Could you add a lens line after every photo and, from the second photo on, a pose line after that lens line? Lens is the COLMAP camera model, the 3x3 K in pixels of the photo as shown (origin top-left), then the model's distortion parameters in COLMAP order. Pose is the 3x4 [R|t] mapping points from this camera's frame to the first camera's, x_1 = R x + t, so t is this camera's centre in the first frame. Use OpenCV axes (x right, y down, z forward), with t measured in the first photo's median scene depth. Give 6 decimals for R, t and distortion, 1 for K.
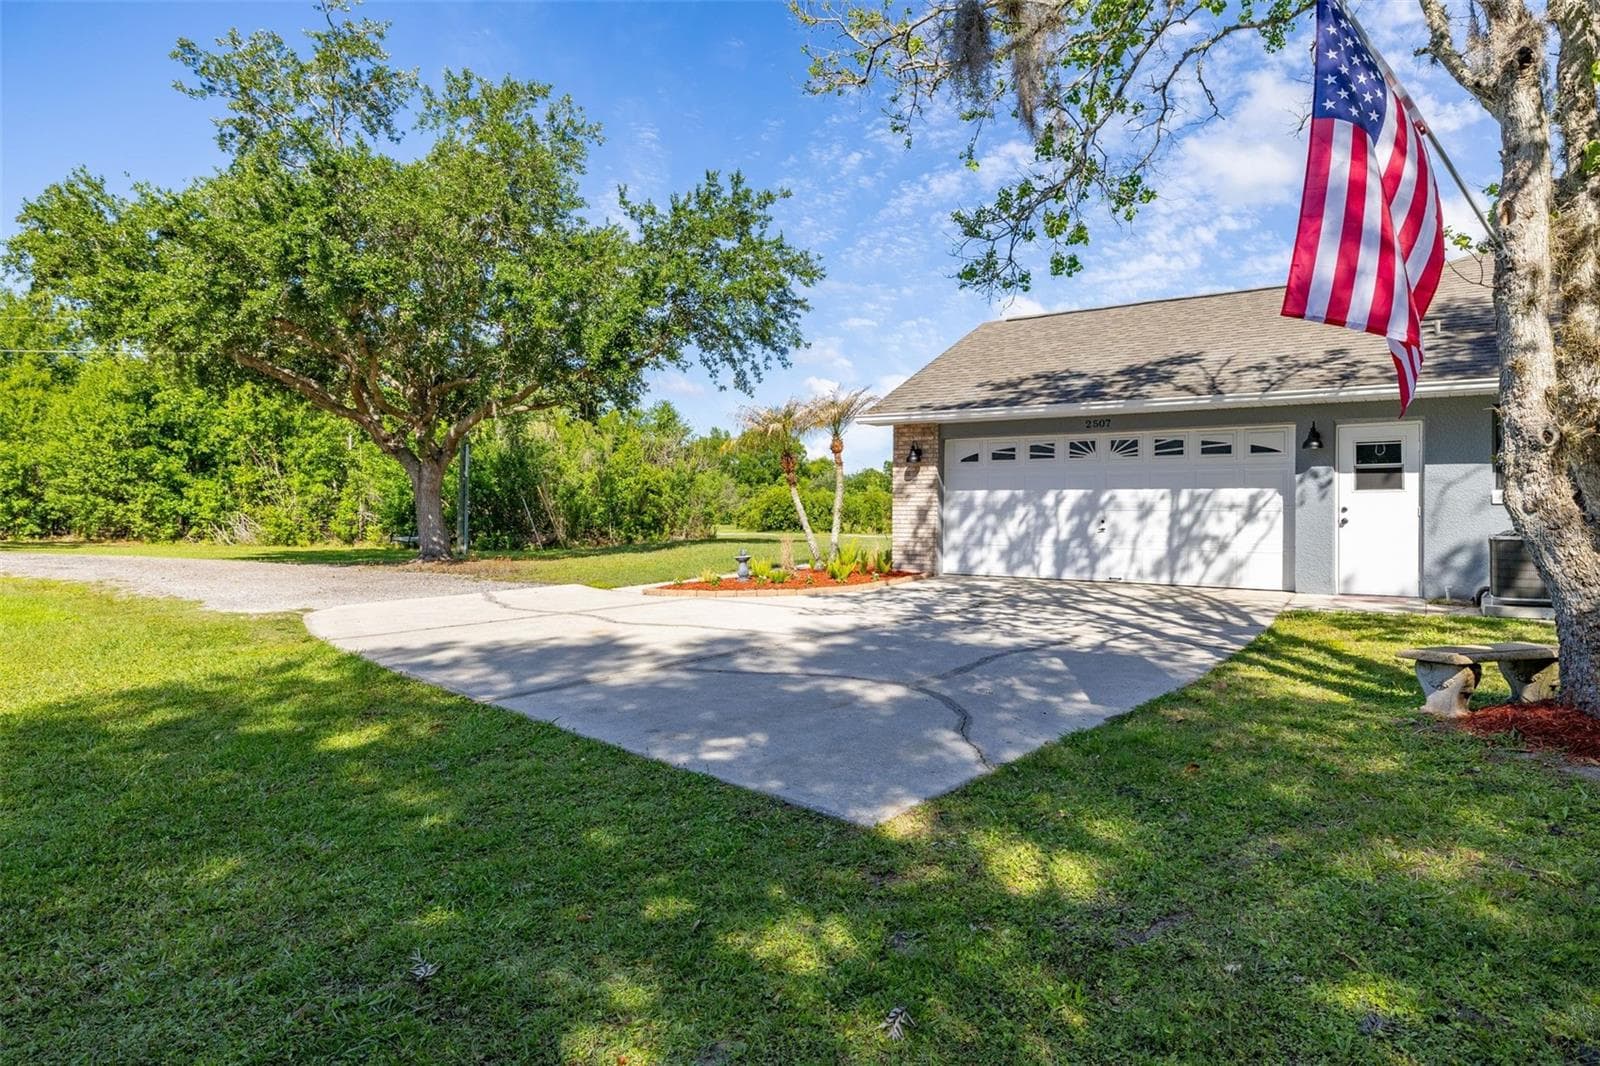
lens RADIAL K [[806.3, 0, 809.9], [0, 806.3, 531.7], [0, 0, 1]] dist [-0.020824, 0.000375]
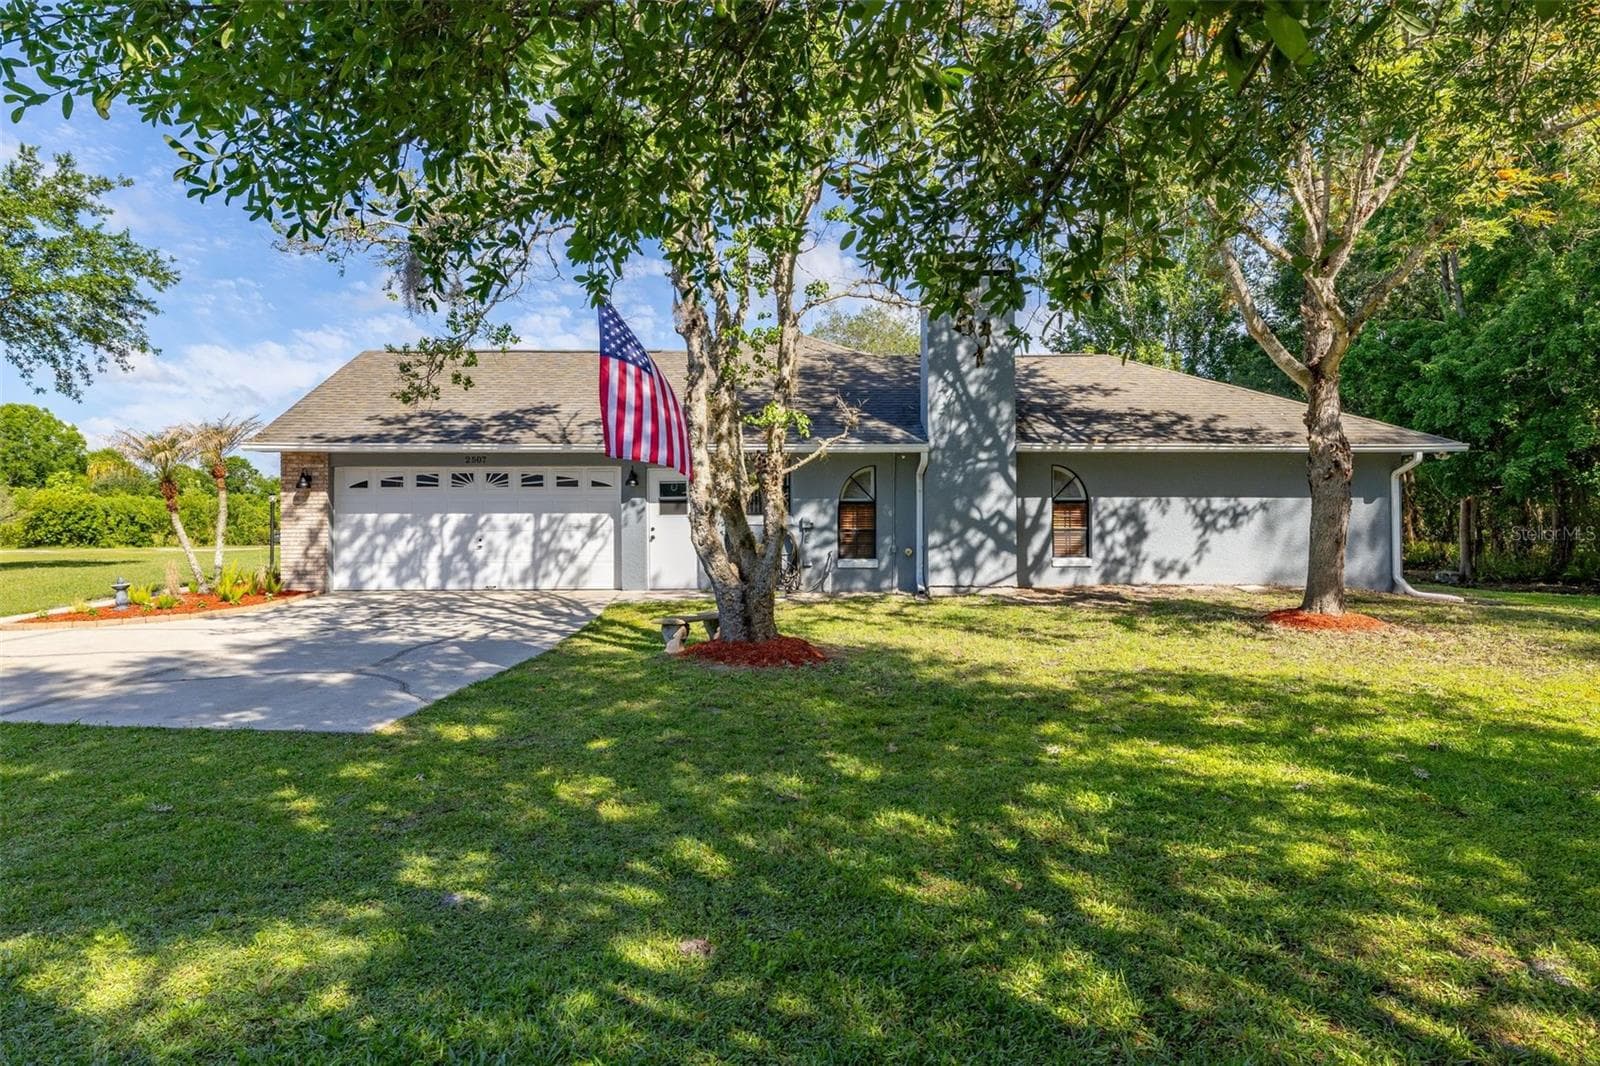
lens RADIAL K [[1018.0, 0, 802.0], [0, 1018.0, 505.8], [0, 0, 1]] dist [0.047393, -0.000294]
pose [[0.783207, -0.001648, 0.621759, -0.221988], [0.013057, 0.999820, -0.013798, -0.037576], [-0.621624, 0.018925, 0.783087, -0.526817]]
